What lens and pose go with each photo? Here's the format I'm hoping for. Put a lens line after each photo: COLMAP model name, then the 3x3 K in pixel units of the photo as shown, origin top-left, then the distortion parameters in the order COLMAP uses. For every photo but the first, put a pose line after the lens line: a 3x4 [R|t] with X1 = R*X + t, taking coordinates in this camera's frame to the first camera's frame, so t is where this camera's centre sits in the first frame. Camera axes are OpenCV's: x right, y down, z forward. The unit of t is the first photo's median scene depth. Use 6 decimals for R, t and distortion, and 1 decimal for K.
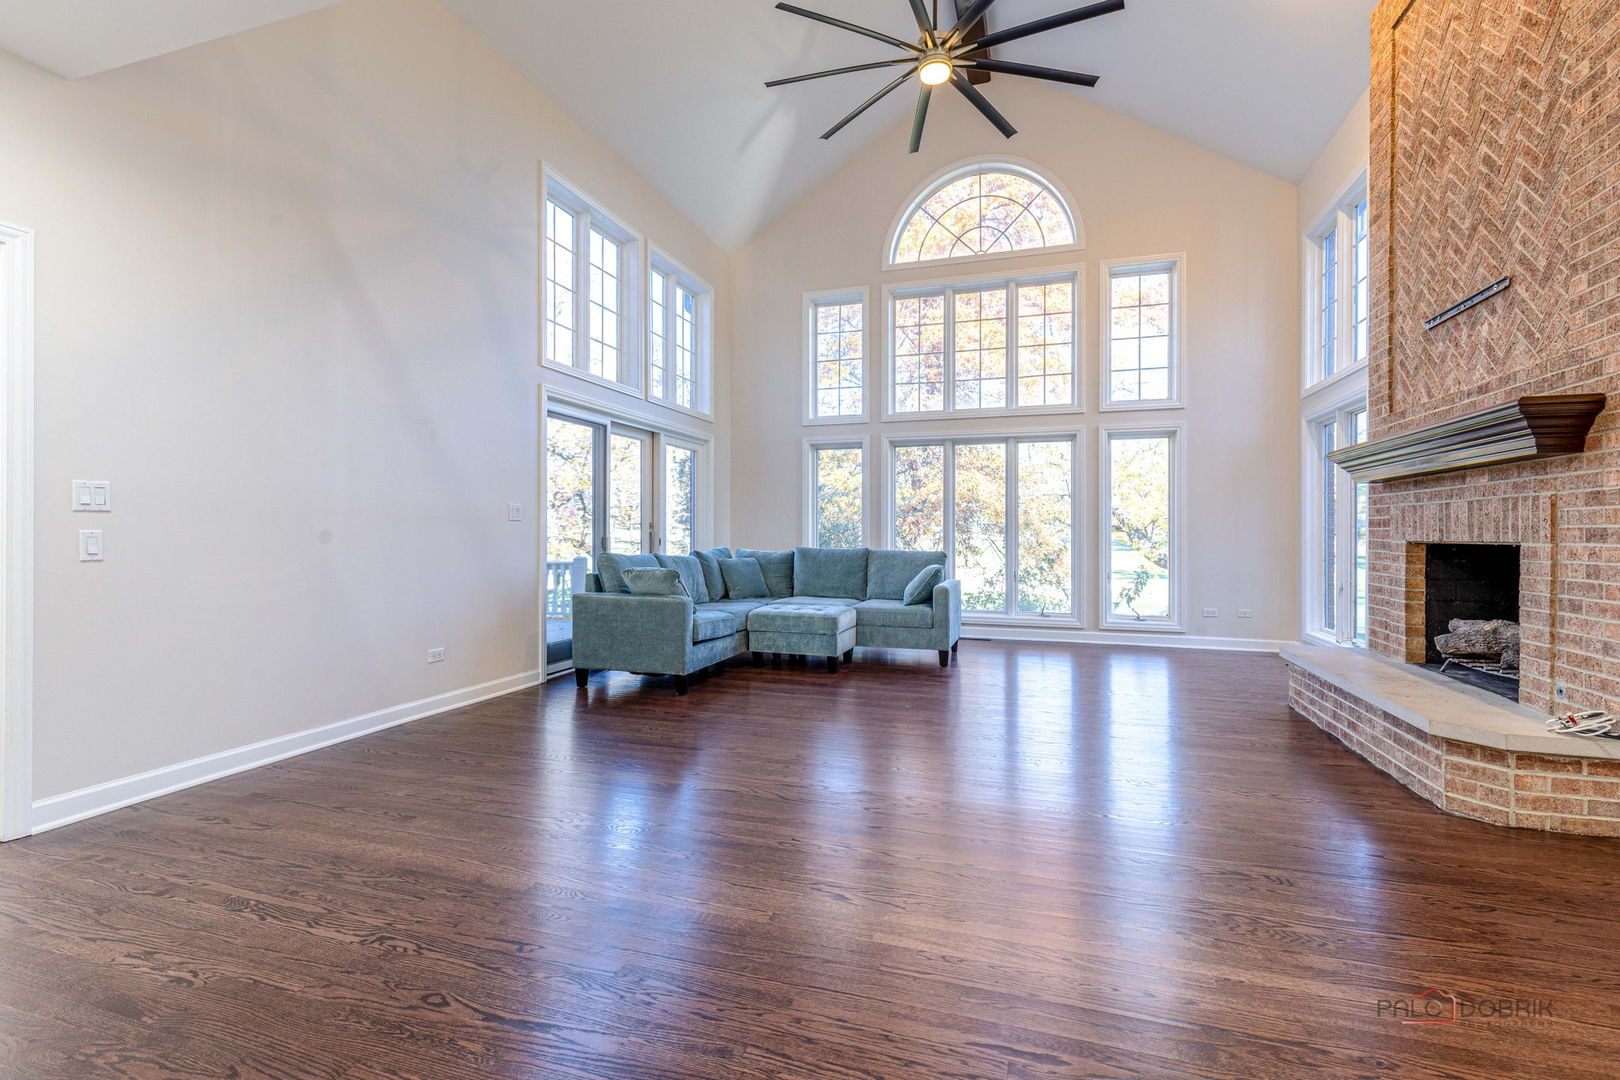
lens RADIAL K [[738.2, 0, 809.4], [0, 738.2, 535.8], [0, 0, 1]] dist [0.011718, -0.002017]
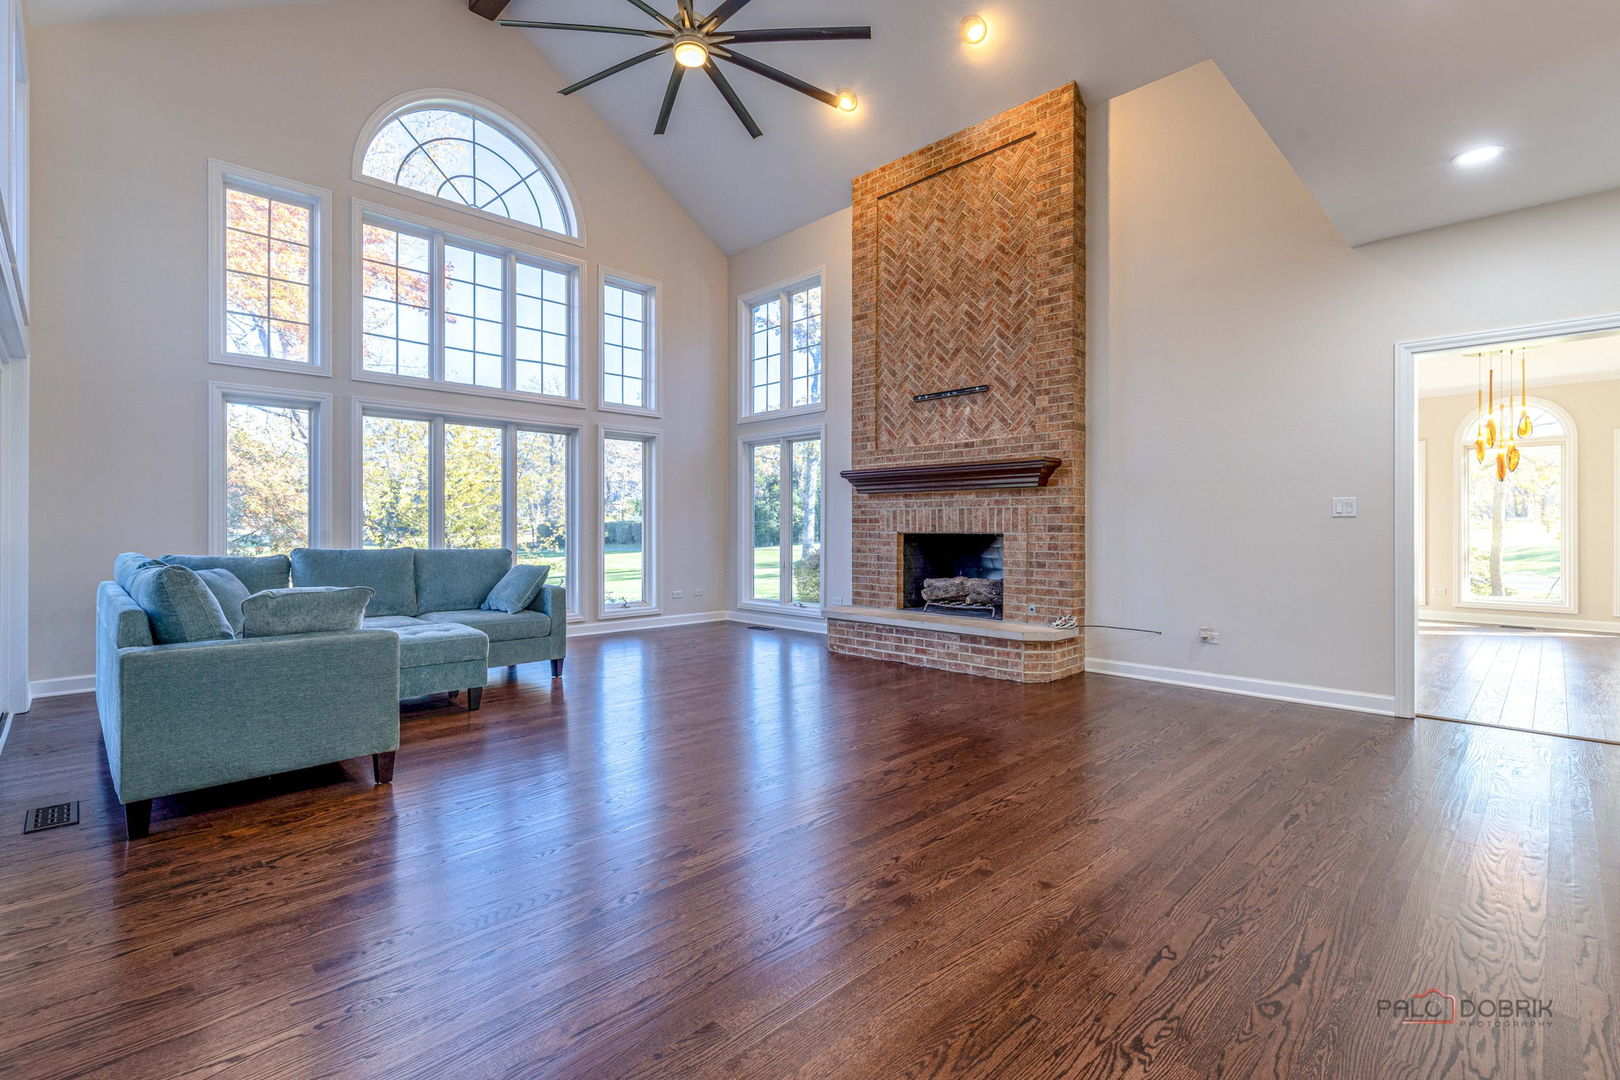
lens RADIAL K [[738.2, 0, 813.2], [0, 738.2, 531.1], [0, 0, 1]] dist [0.011718, -0.002017]
pose [[0.456607, -0.006112, 0.889647, -0.634303], [0.003287, 0.999981, 0.005183, -0.004069], [-0.889662, 0.000557, 0.456619, 0.420117]]
